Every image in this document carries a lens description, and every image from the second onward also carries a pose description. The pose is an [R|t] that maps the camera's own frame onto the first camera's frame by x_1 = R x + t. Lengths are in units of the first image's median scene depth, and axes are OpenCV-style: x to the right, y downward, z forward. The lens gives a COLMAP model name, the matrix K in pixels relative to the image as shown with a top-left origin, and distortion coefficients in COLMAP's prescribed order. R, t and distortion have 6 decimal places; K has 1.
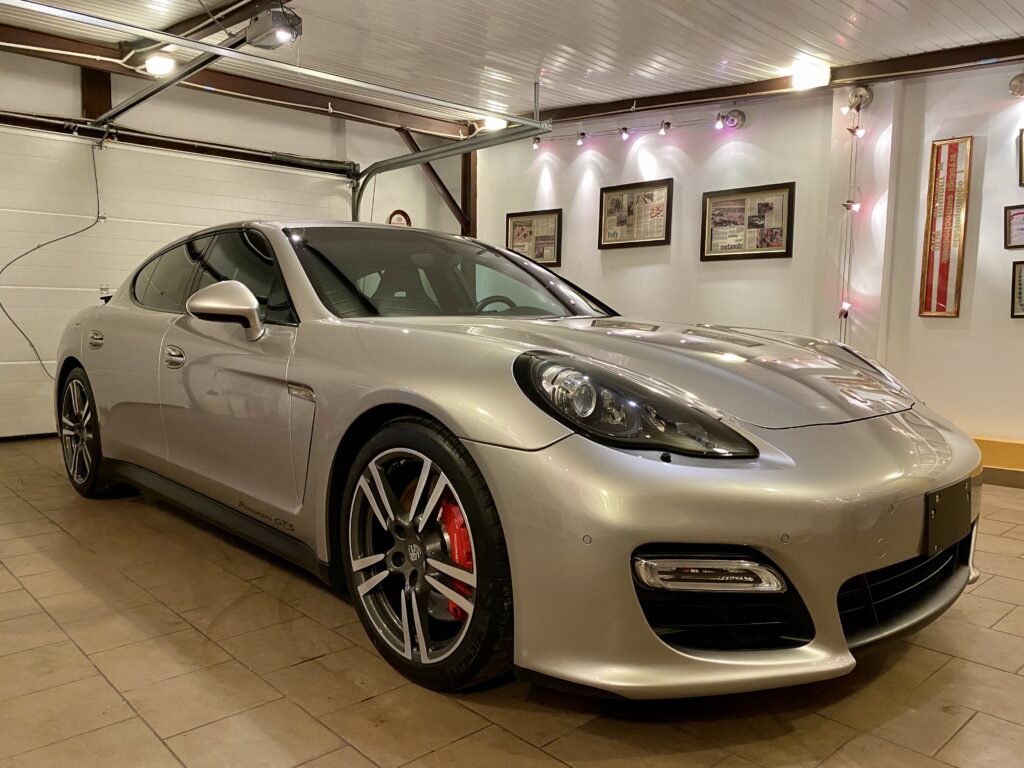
lens RADIAL K [[775.2, 0, 507.9], [0, 775.2, 386.6], [0, 0, 1]] dist [0.017415, -0.017846]
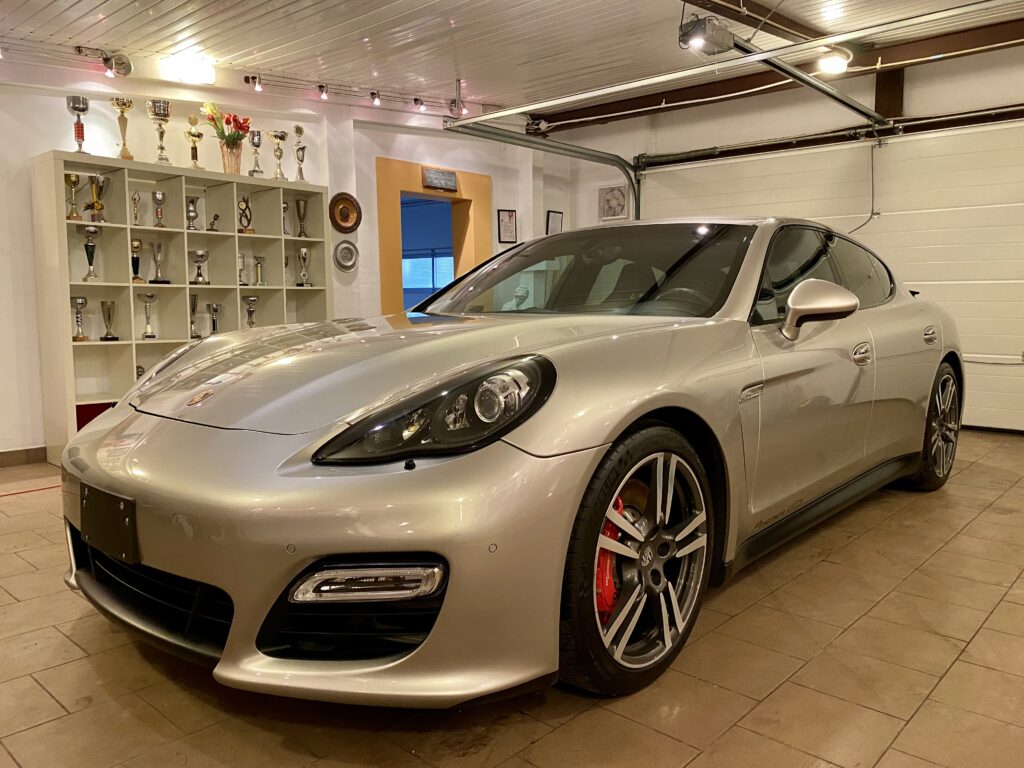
lens RADIAL K [[775.2, 0, 516.7], [0, 775.2, 382.3], [0, 0, 1]] dist [0.017415, -0.017846]
pose [[0.091913, 0.094633, -0.991260, 0.566165], [-0.085600, 0.992540, 0.086818, -0.049555], [0.992081, 0.076872, 0.099328, 0.508829]]
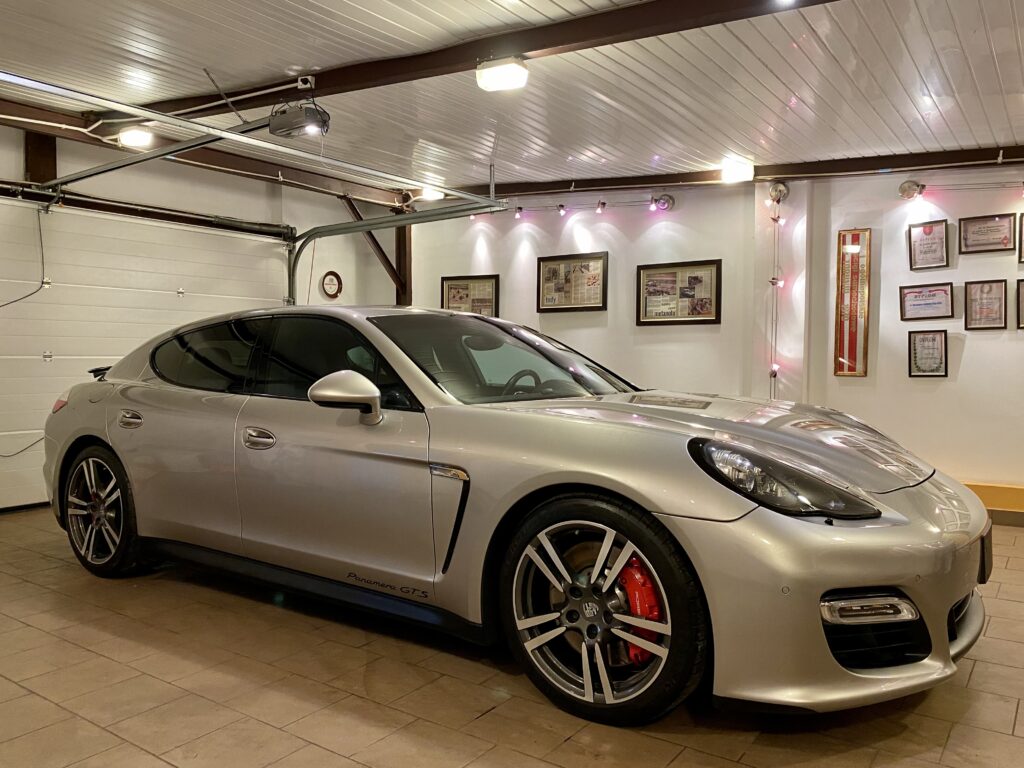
lens RADIAL K [[775.2, 0, 503.9], [0, 775.2, 386.2], [0, 0, 1]] dist [0.017415, -0.017846]
pose [[0.981134, -0.018971, 0.192398, -0.177580], [0.029457, 0.998224, -0.051787, -0.025863], [-0.191074, 0.056478, 0.979950, -0.058022]]
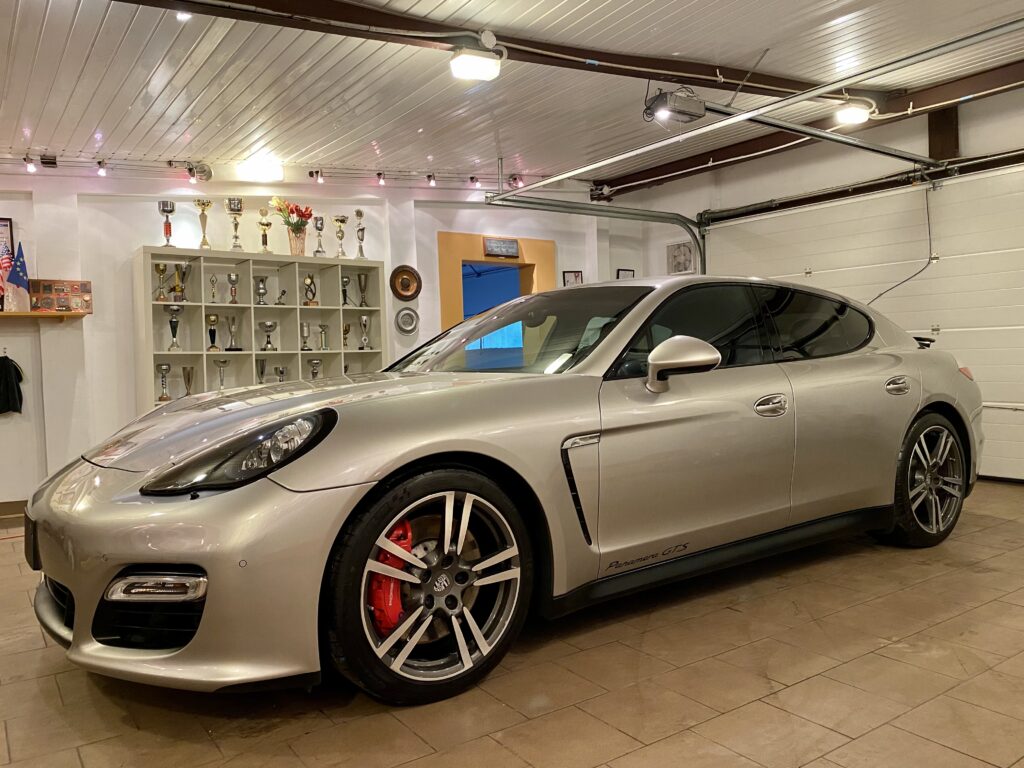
lens RADIAL K [[775.2, 0, 512.0], [0, 775.2, 383.4], [0, 0, 1]] dist [0.017415, -0.017846]
pose [[-0.129130, 0.025100, -0.991310, 0.626626], [-0.063762, 0.997401, 0.033560, -0.066097], [0.989576, 0.067542, -0.127194, 0.702111]]
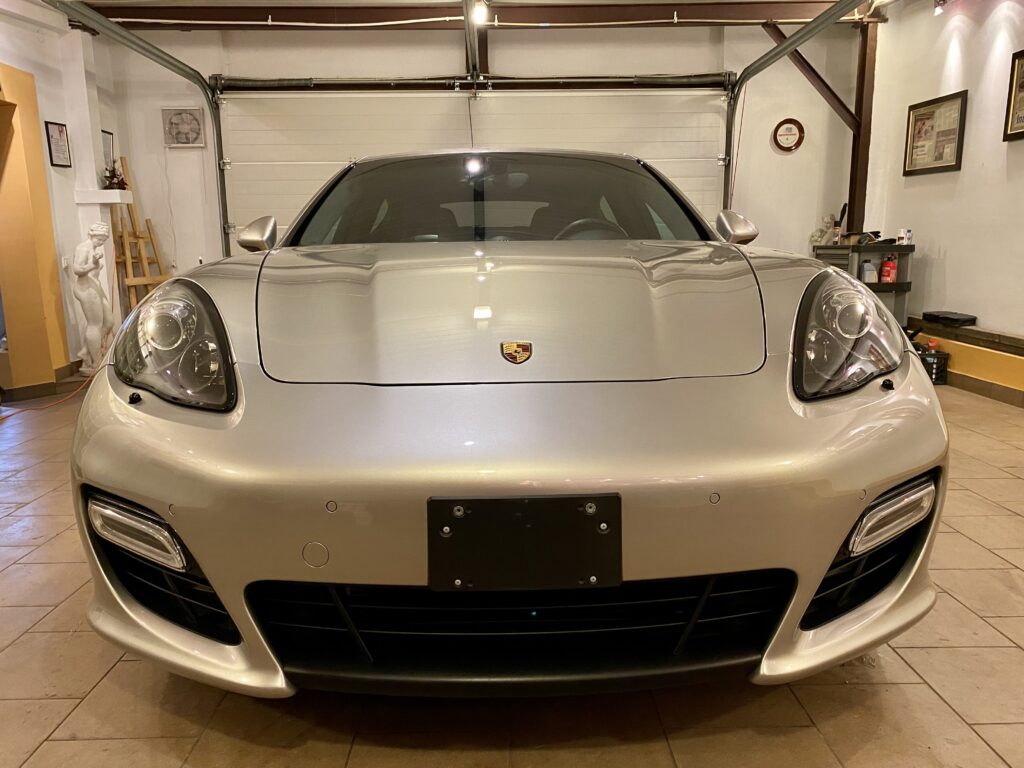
lens RADIAL K [[775.2, 0, 504.6], [0, 775.2, 380.9], [0, 0, 1]] dist [0.017415, -0.017846]
pose [[0.744399, 0.096968, -0.660657, 0.347311], [-0.041986, 0.994239, 0.098621, -0.011031], [0.666414, -0.045675, 0.744181, 0.187256]]
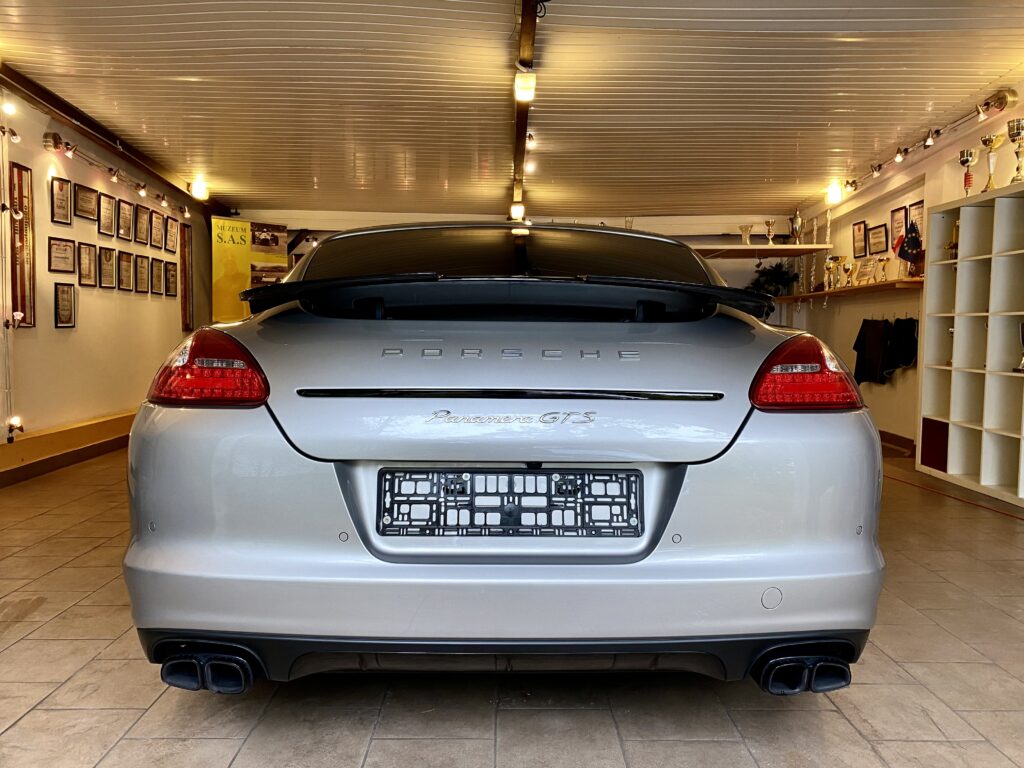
lens RADIAL K [[775.2, 0, 510.6], [0, 775.2, 382.3], [0, 0, 1]] dist [0.017415, -0.017846]
pose [[-0.743362, -0.056544, 0.666495, -0.610163], [0.046025, 0.989735, 0.135300, -0.117355], [-0.667304, 0.131253, -0.733129, 1.228569]]
